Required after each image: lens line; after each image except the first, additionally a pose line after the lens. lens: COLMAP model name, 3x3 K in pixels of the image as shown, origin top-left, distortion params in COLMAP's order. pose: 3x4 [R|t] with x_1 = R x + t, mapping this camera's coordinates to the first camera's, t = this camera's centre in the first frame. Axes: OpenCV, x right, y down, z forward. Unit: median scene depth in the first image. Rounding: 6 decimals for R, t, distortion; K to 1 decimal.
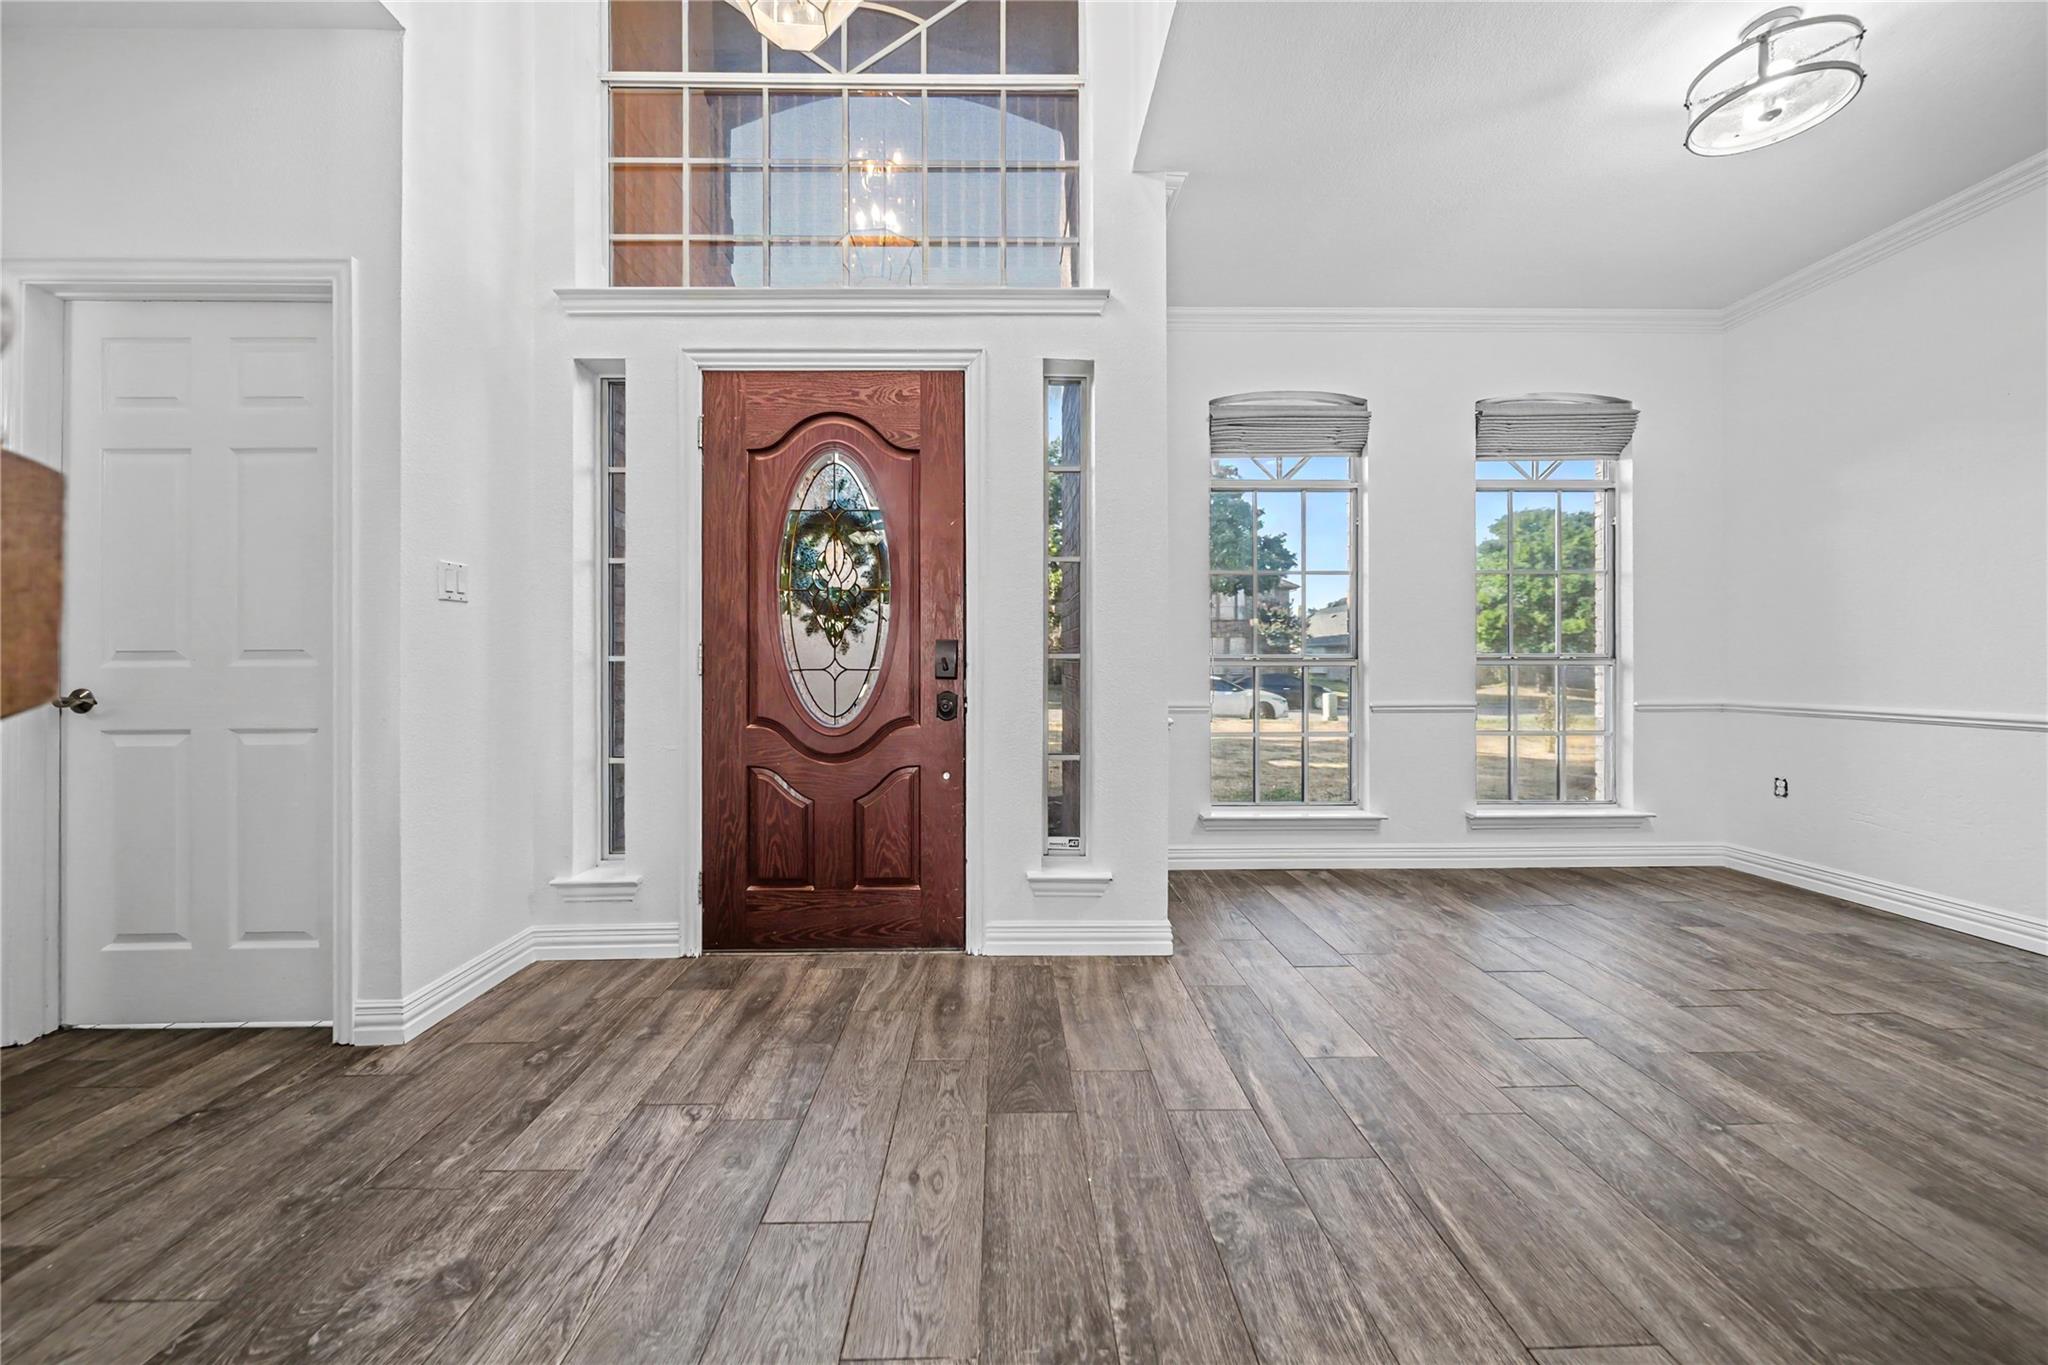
lens RADIAL K [[732.6, 0, 1010.9], [0, 732.6, 662.5], [0, 0, 1]] dist [-0.001343, -0.000368]
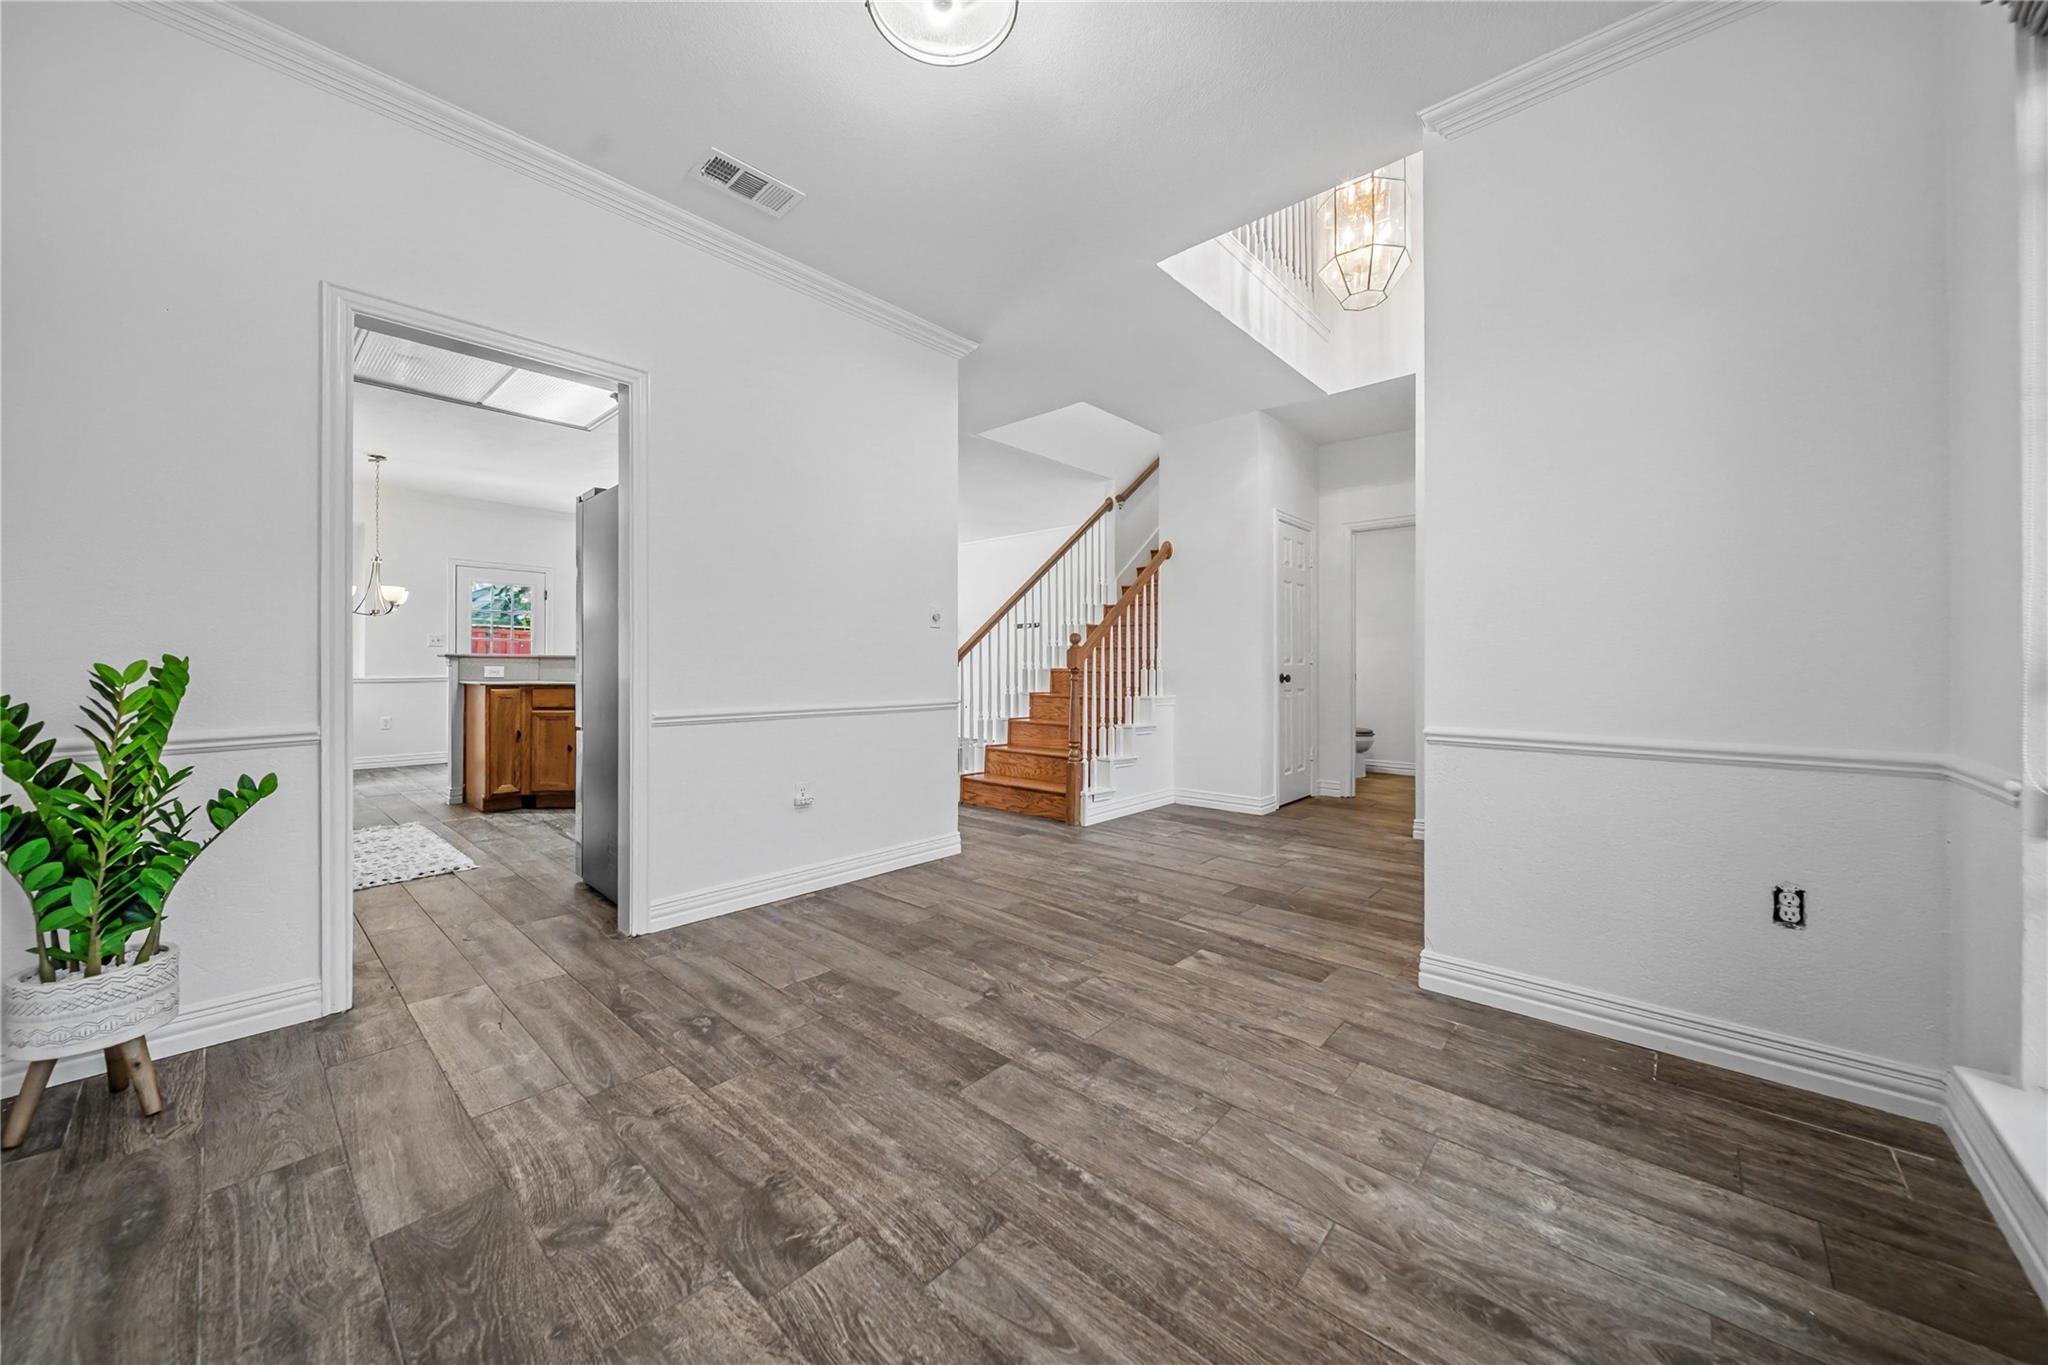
lens RADIAL K [[732.6, 0, 1010.9], [0, 732.6, 662.5], [0, 0, 1]] dist [-0.001343, -0.000368]
pose [[-0.686211, -0.001423, -0.727401, 2.100559], [-0.000284, 0.999999, -0.001689, -0.003302], [0.727402, -0.000952, -0.686211, 2.140051]]
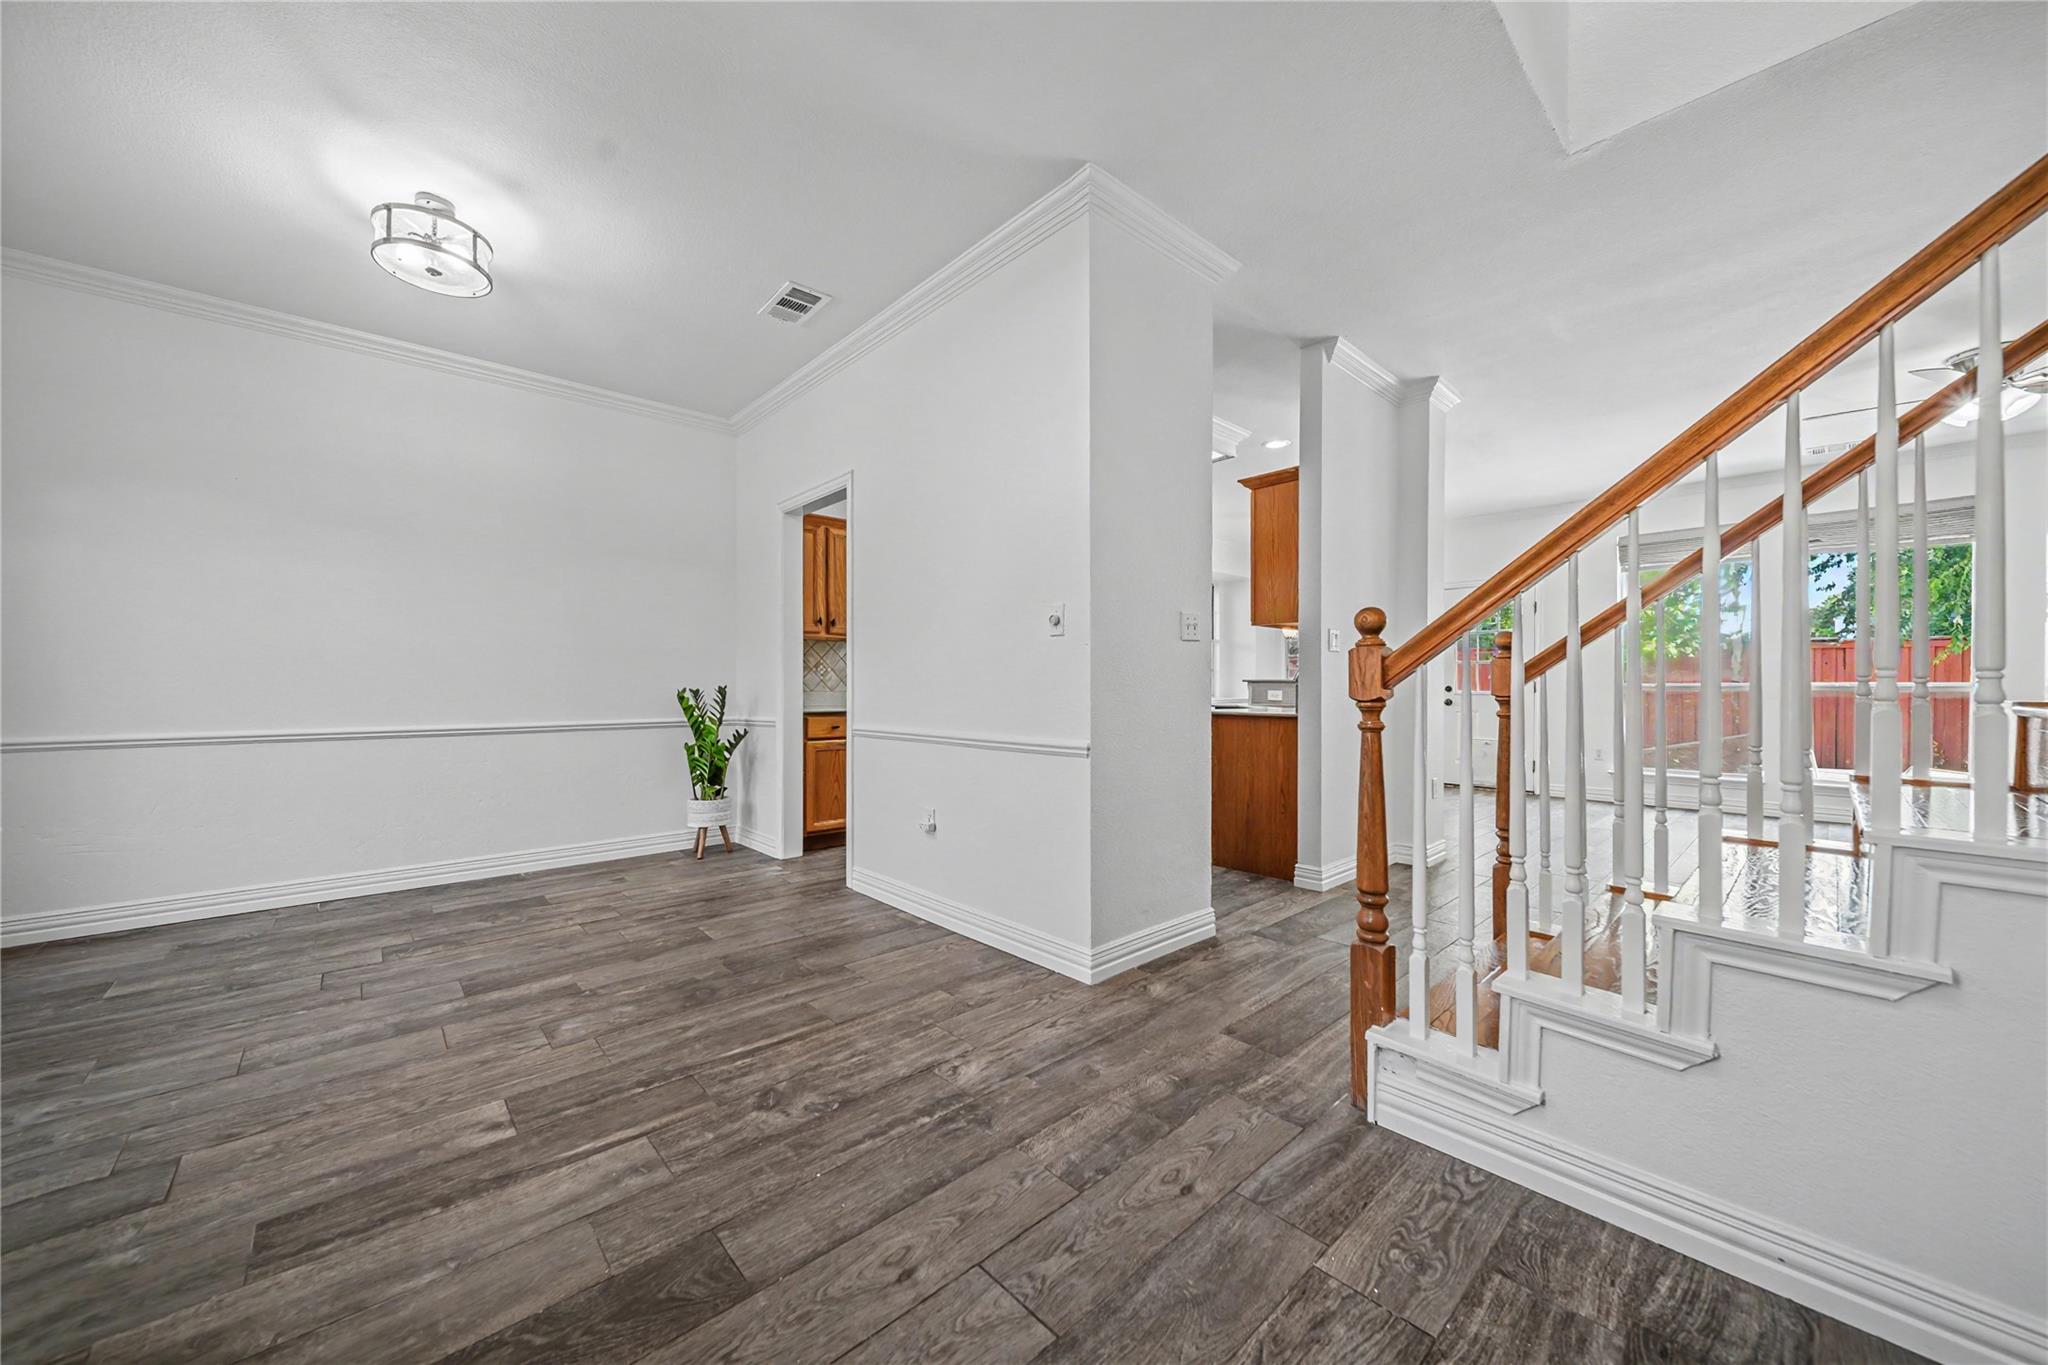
lens RADIAL K [[732.3, 0, 1024.0], [0, 732.3, 682.5], [0, 0, 1]] dist [-0.000733, -0.001897]
pose [[-0.665983, 0.007878, 0.745926, -0.861437], [0.002737, 0.999963, -0.008117, -0.003698], [-0.745962, -0.003364, -0.665980, 1.434135]]
